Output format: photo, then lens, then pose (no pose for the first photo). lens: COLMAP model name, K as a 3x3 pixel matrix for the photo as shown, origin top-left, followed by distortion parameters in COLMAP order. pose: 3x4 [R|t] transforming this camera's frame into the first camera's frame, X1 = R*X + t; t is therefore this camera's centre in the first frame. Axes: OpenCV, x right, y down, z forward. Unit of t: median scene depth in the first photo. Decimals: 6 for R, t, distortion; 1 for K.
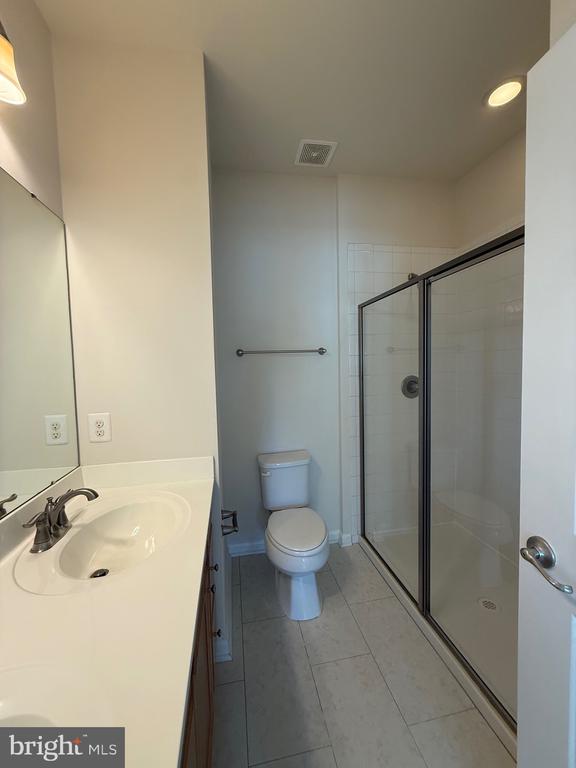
lens RADIAL K [[307.0, 0, 286.7], [0, 307.0, 382.5], [0, 0, 1]] dist [0.000381, -0.000284]
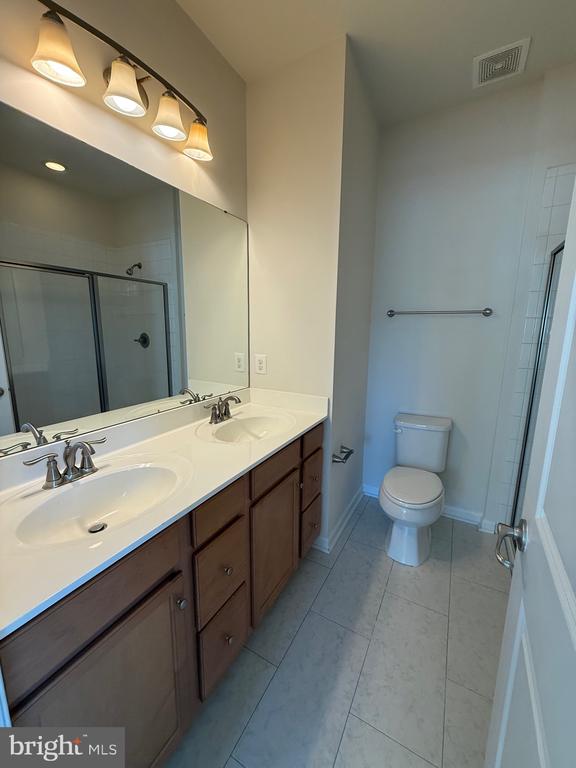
lens RADIAL K [[307.0, 0, 286.7], [0, 307.0, 382.5], [0, 0, 1]] dist [0.000381, -0.000284]
pose [[0.766538, 0.146513, -0.625262, 0.373454], [-0.066973, 0.986557, 0.149066, 0.003308], [0.638697, -0.072389, 0.766046, -0.057436]]
